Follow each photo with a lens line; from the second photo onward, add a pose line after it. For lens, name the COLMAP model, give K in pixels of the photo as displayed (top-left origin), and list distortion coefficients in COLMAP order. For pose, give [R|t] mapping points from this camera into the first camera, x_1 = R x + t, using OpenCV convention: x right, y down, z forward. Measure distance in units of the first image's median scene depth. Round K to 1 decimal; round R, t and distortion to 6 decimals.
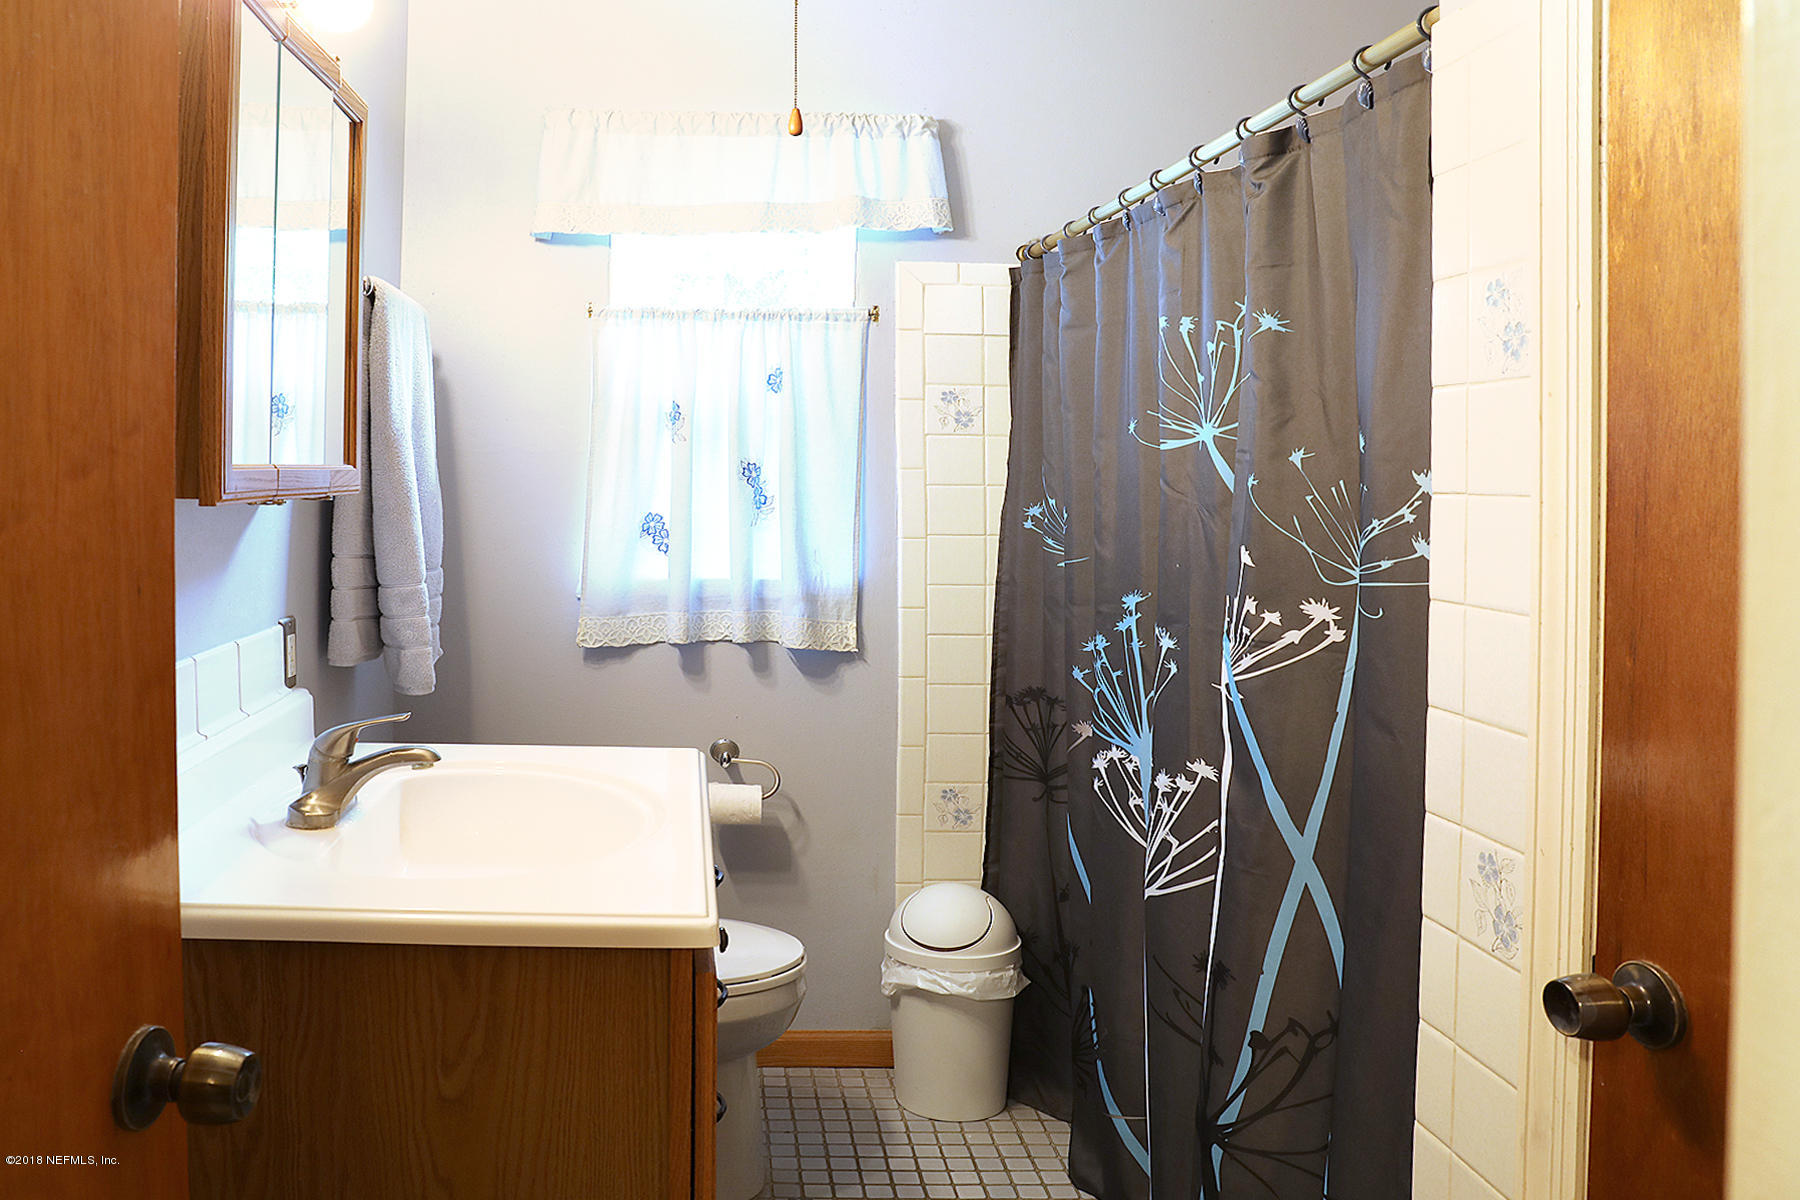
lens RADIAL K [[1249.9, 0, 899.5], [0, 1249.9, 599.1], [0, 0, 1]] dist [-0.074333, 0.047202]
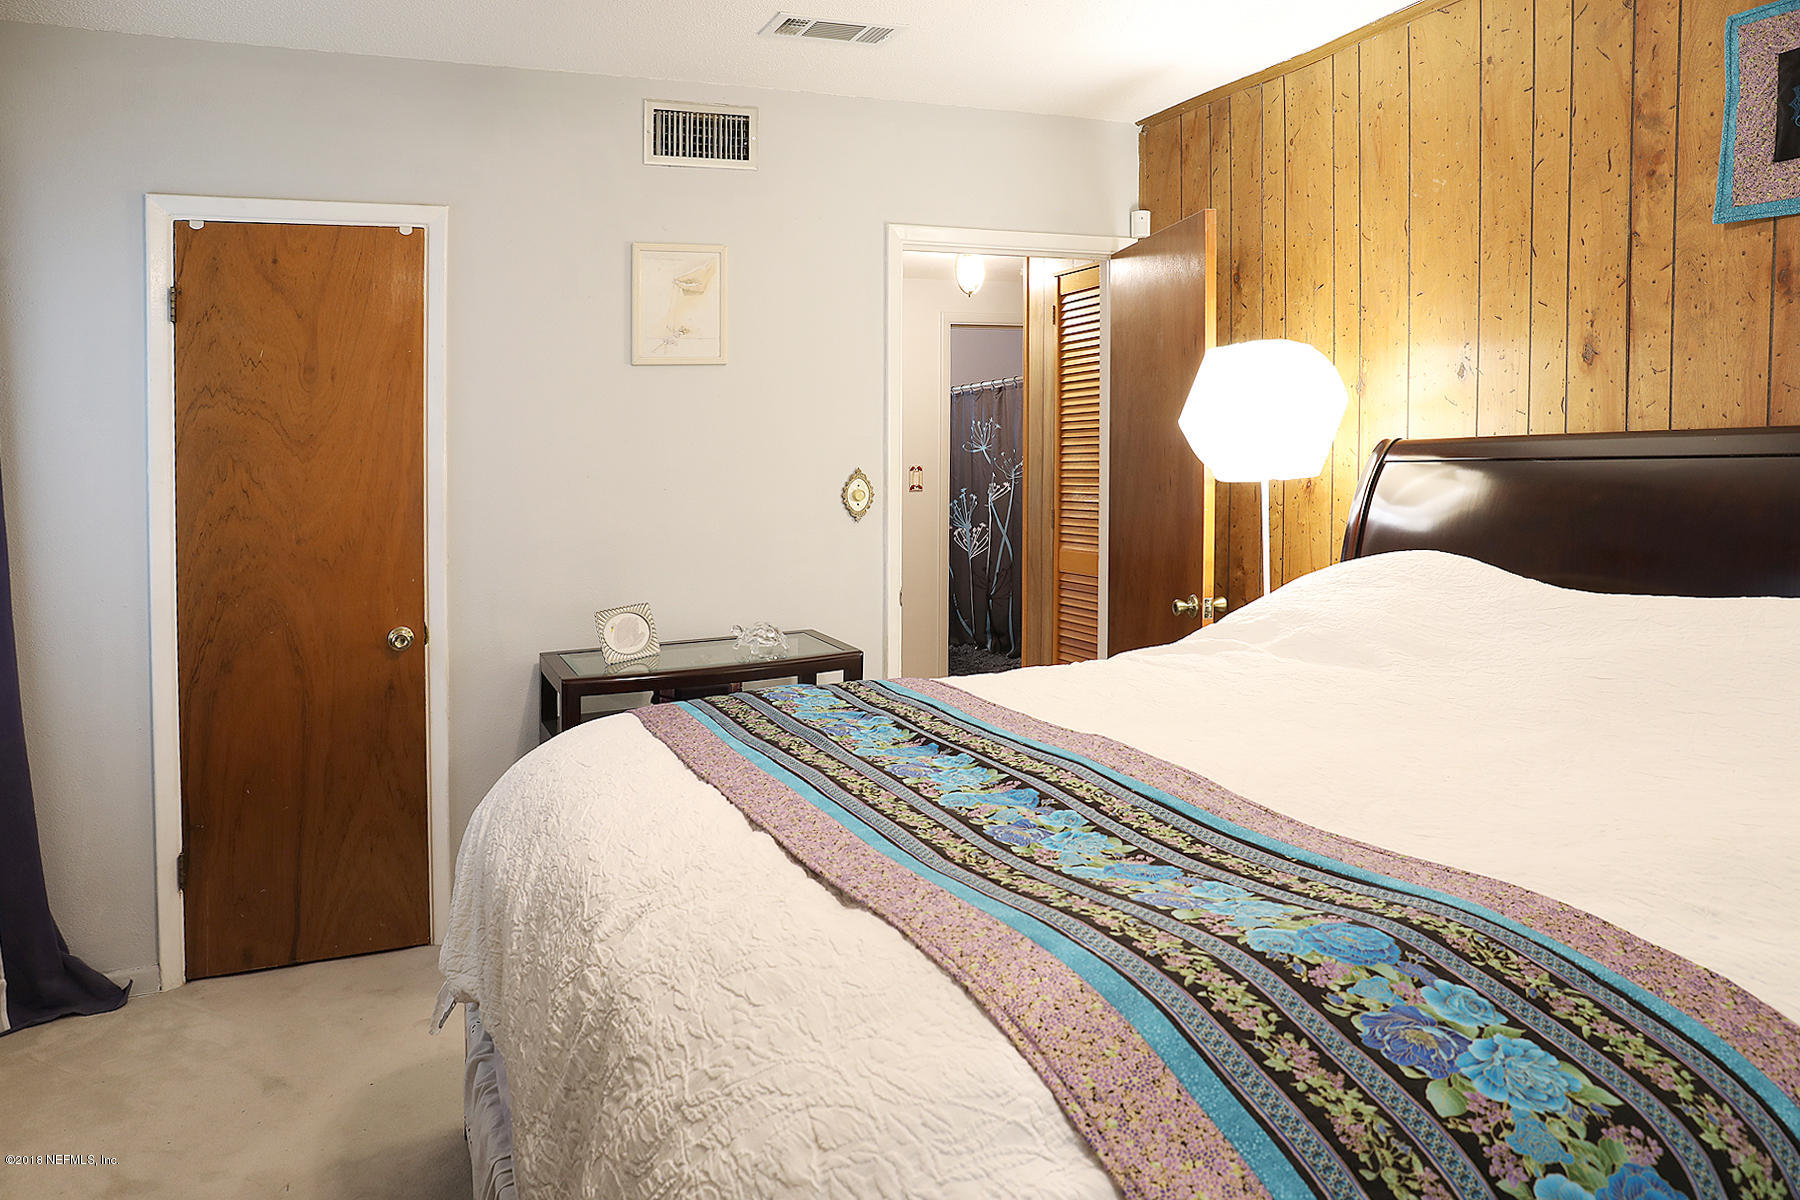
lens RADIAL K [[1249.9, 0, 899.3], [0, 1249.9, 600.0], [0, 0, 1]] dist [-0.074333, 0.047202]
pose [[0.977919, -0.009970, 0.208748, -1.134599], [0.003058, 0.999437, 0.033408, 0.293035], [-0.208963, -0.032032, 0.977399, -3.812089]]
